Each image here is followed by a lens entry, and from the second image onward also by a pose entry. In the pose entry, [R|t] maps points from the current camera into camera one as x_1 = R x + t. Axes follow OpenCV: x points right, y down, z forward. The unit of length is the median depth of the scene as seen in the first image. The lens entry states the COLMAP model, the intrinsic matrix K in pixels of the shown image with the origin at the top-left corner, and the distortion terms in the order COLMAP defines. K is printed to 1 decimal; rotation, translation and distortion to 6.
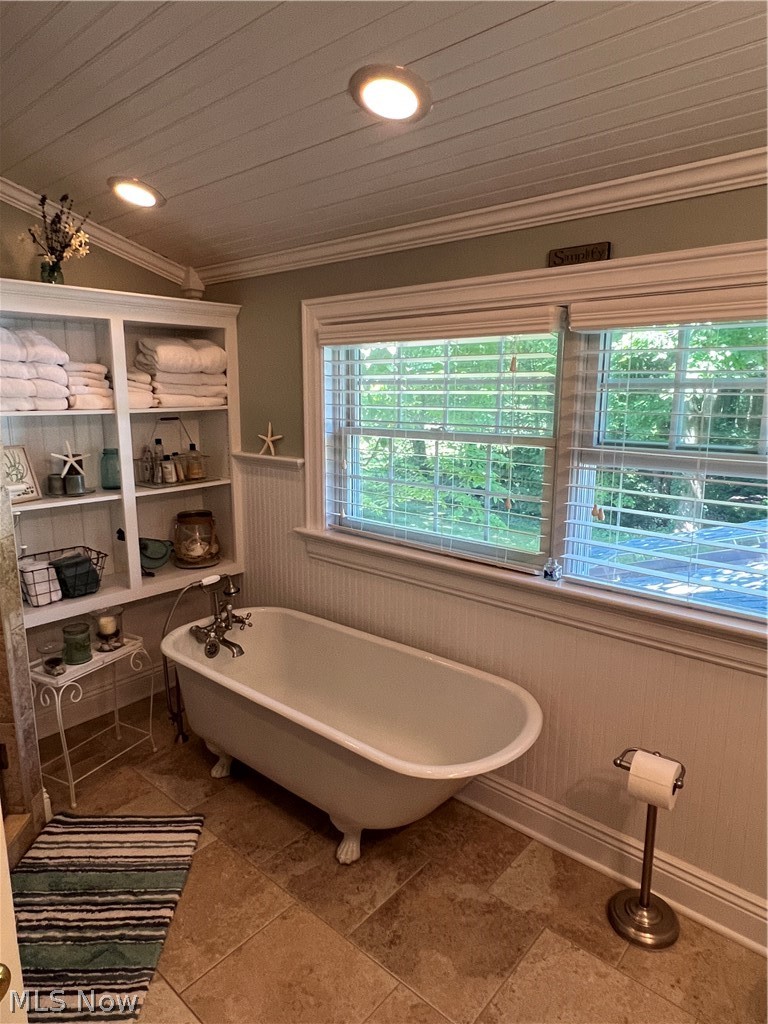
lens RADIAL K [[633.7, 0, 381.4], [0, 633.7, 510.8], [0, 0, 1]] dist [-0.010065, -0.000293]
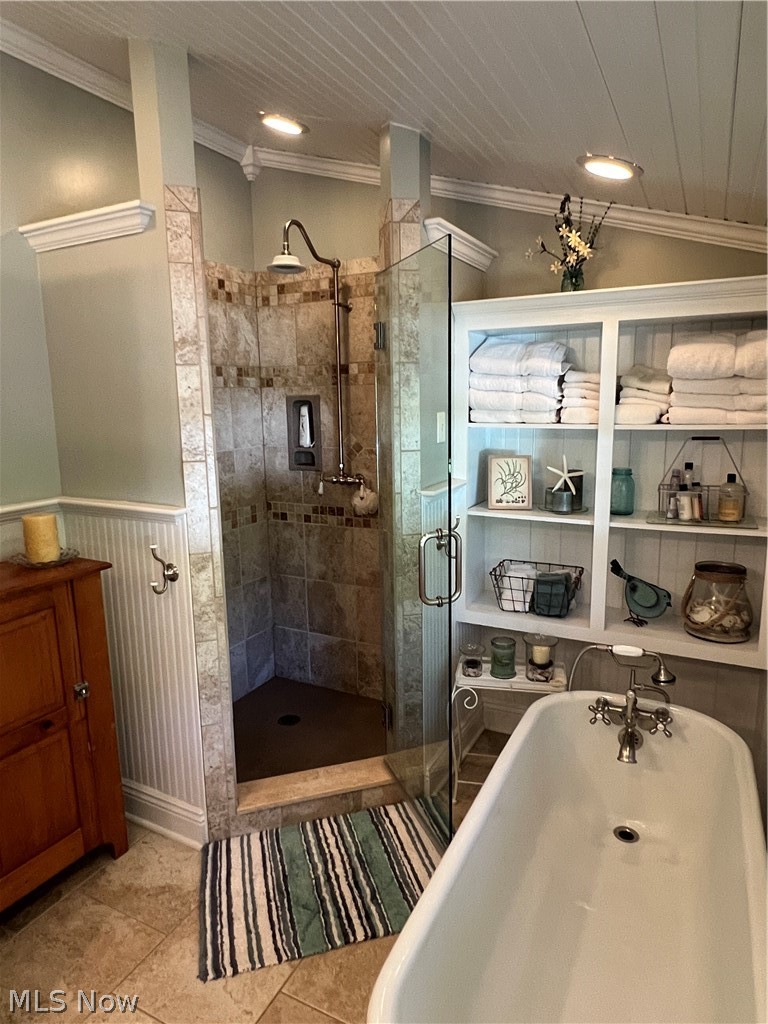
lens RADIAL K [[633.7, 0, 381.4], [0, 633.7, 509.4], [0, 0, 1]] dist [-0.010065, -0.000293]
pose [[0.238852, 0.164652, -0.956995, 0.372597], [-0.167776, 0.977696, 0.126339, -0.106956], [0.956452, 0.130384, 0.261149, 0.504908]]
